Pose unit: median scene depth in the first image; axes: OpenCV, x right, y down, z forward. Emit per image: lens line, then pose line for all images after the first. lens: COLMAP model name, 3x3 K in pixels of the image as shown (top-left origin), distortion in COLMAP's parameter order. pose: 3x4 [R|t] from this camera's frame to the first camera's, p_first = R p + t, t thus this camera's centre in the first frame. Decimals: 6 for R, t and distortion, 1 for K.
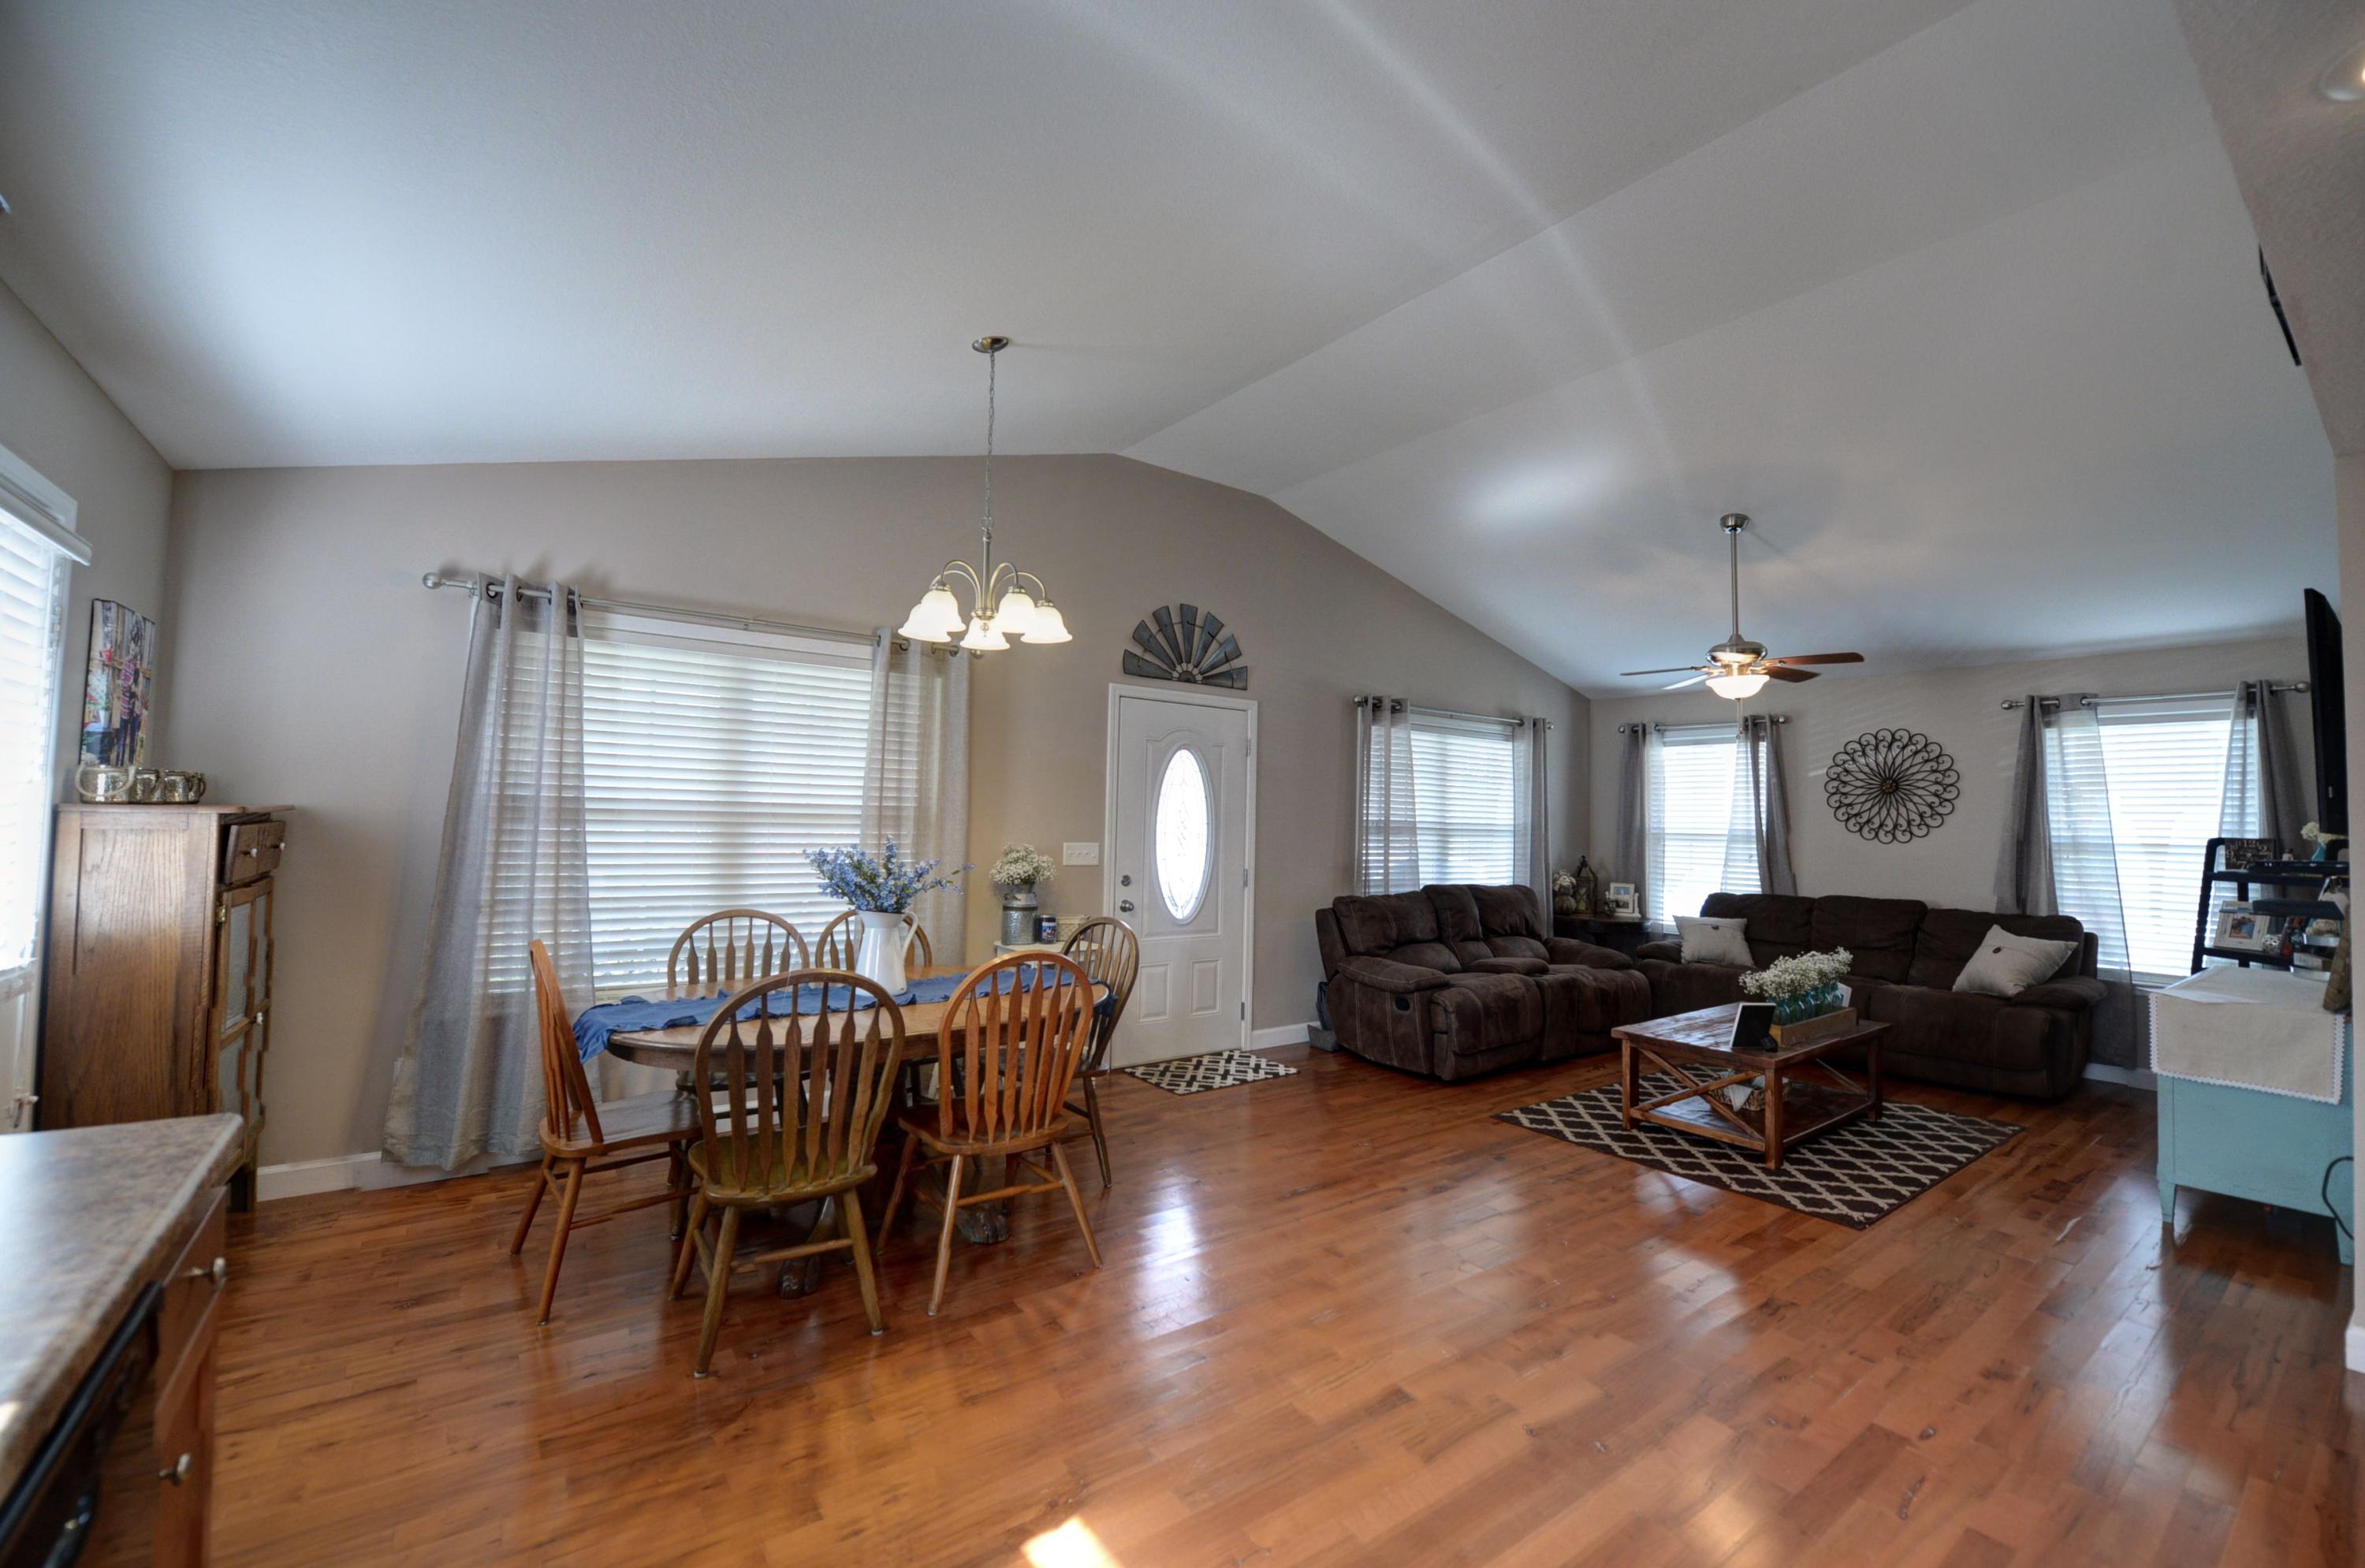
lens RADIAL K [[965.9, 0, 1163.9], [0, 965.9, 778.5], [0, 0, 1]] dist [-0.030518, -0.000315]
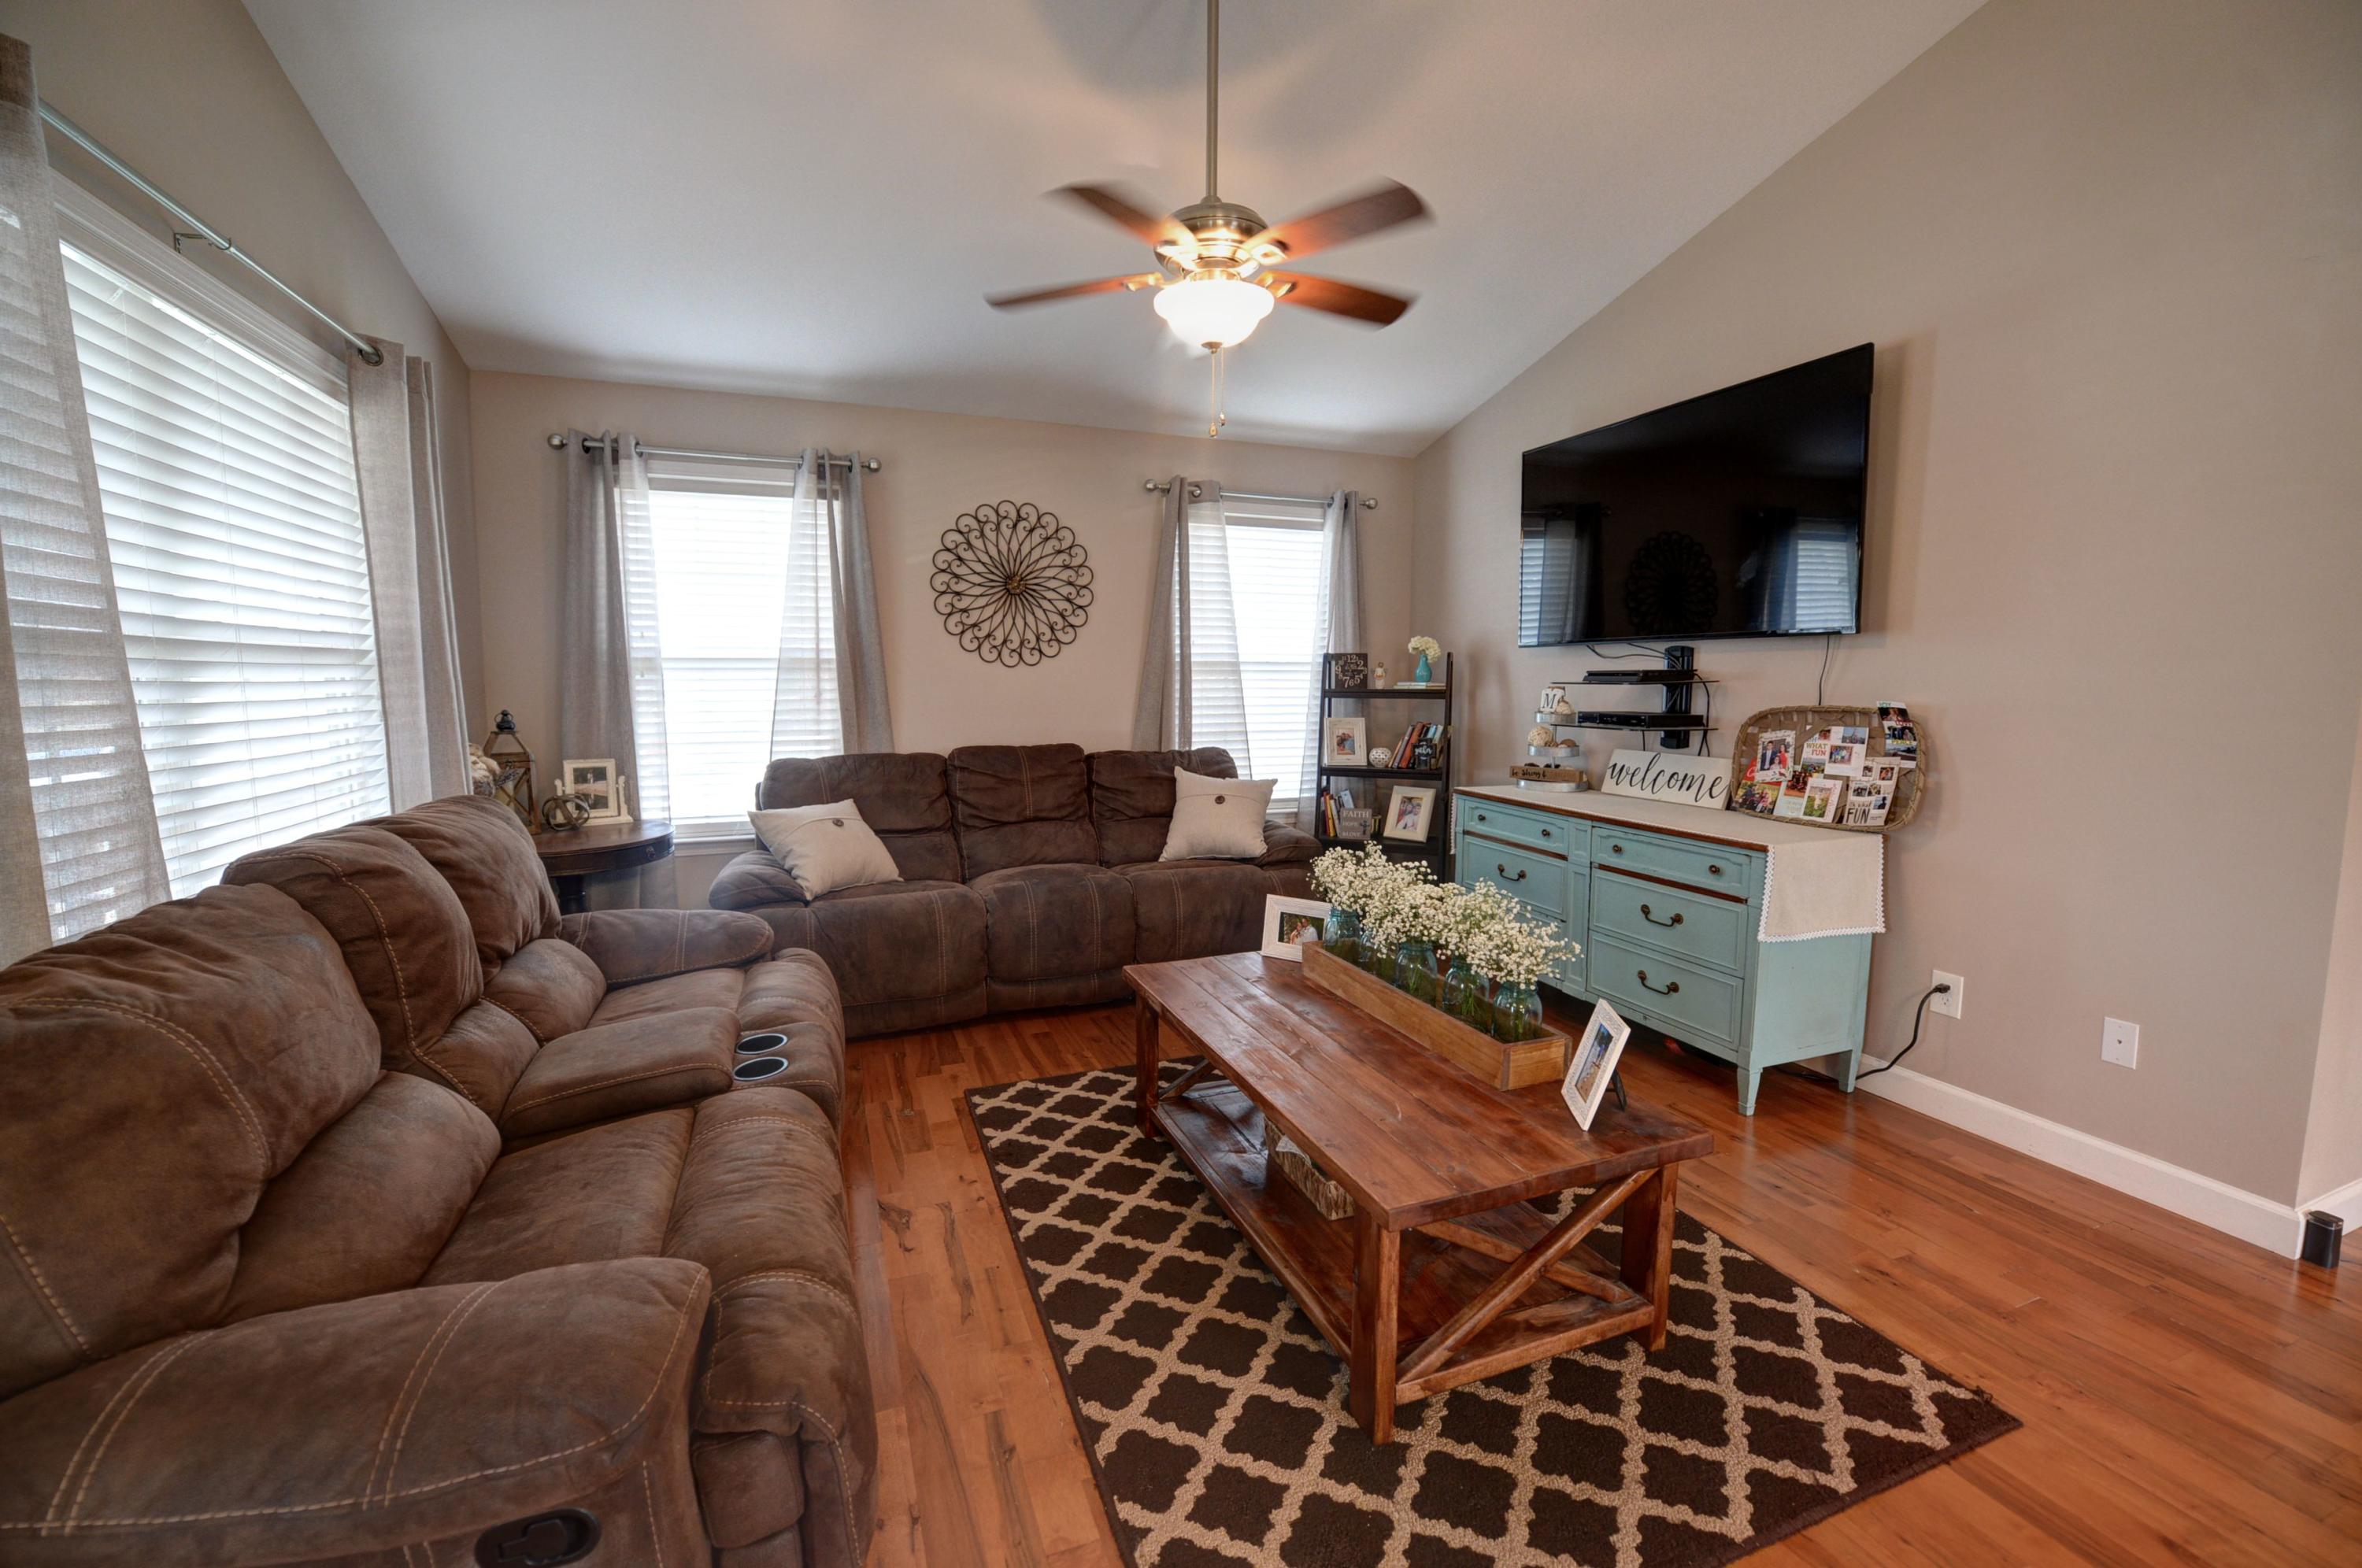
lens RADIAL K [[945.3, 0, 1131.1], [0, 945.3, 777.1], [0, 0, 1]] dist [-0.001643, -0.000247]
pose [[0.253720, -0.135351, 0.957761, 0.106150], [-0.040340, 0.987819, 0.150285, 0.043694], [-0.966436, -0.076767, 0.245169, 0.801924]]
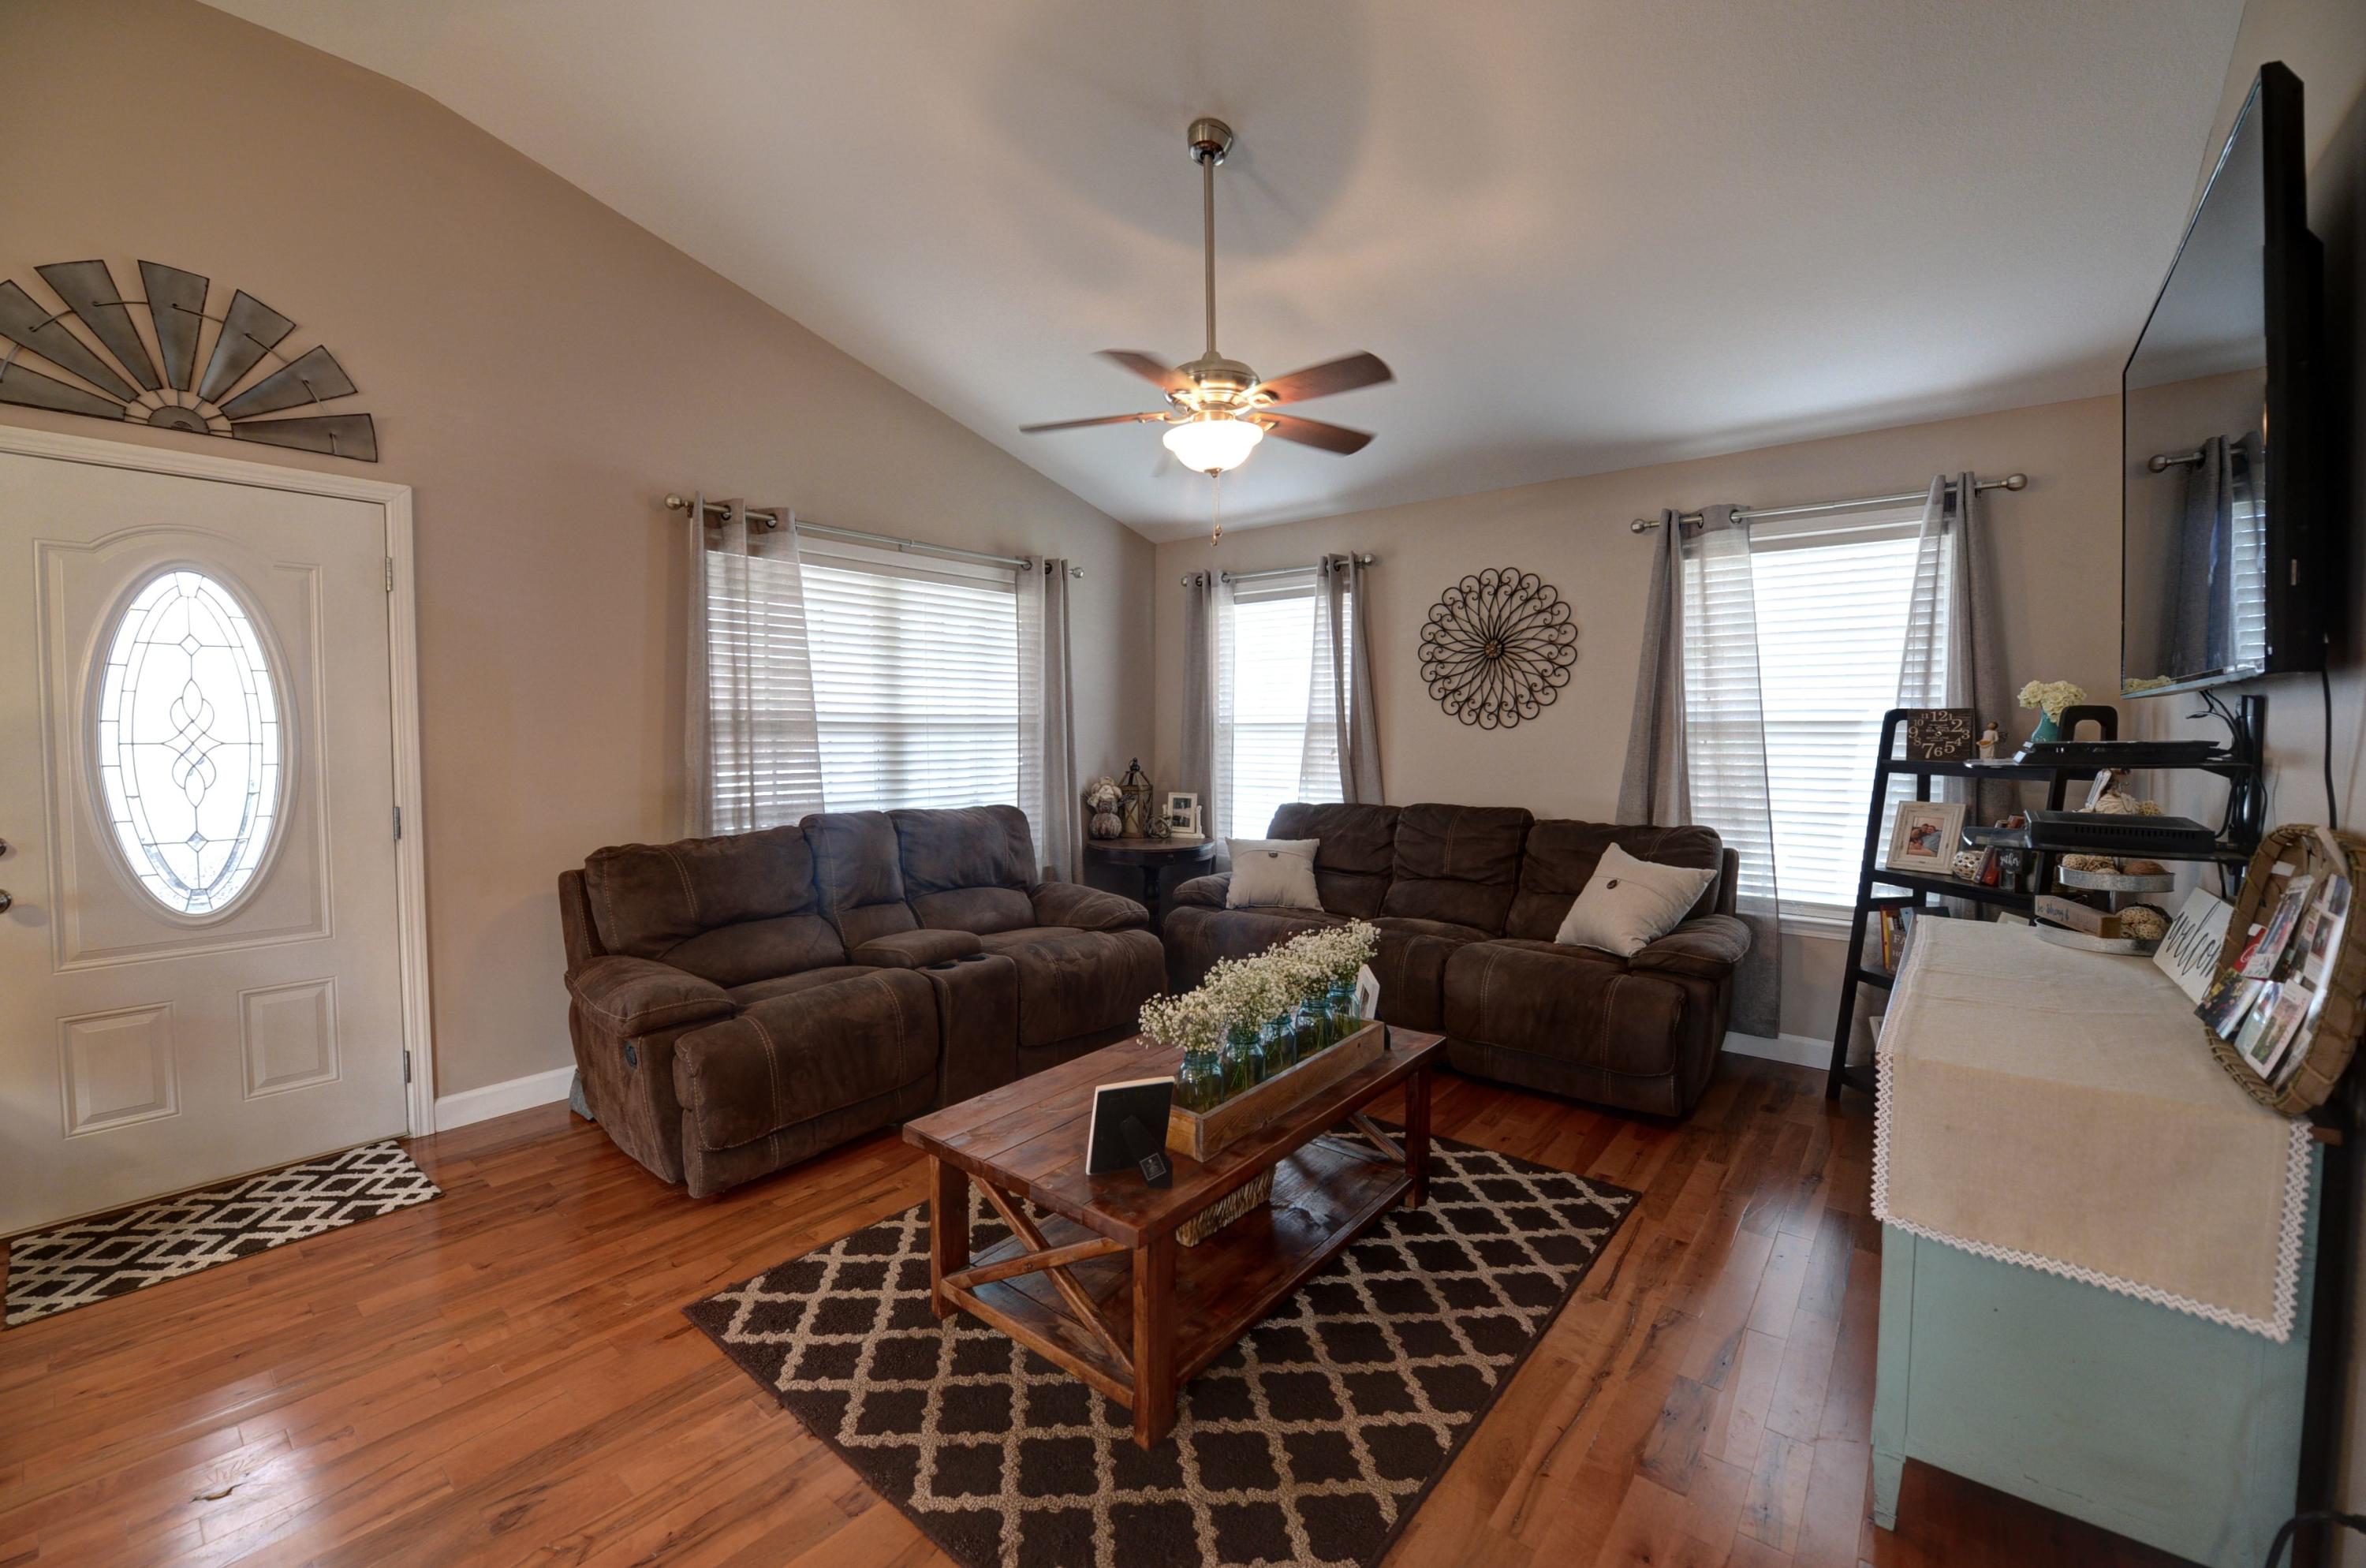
lens RADIAL K [[942.8, 0, 1189.7], [0, 942.8, 772.0], [0, 0, 1]] dist [-0.027268, 0.000159]
pose [[0.961978, -0.036957, 0.270616, 0.382210], [0.011456, 0.995391, 0.095211, 0.032884], [-0.272888, -0.088491, 0.957968, 0.411951]]
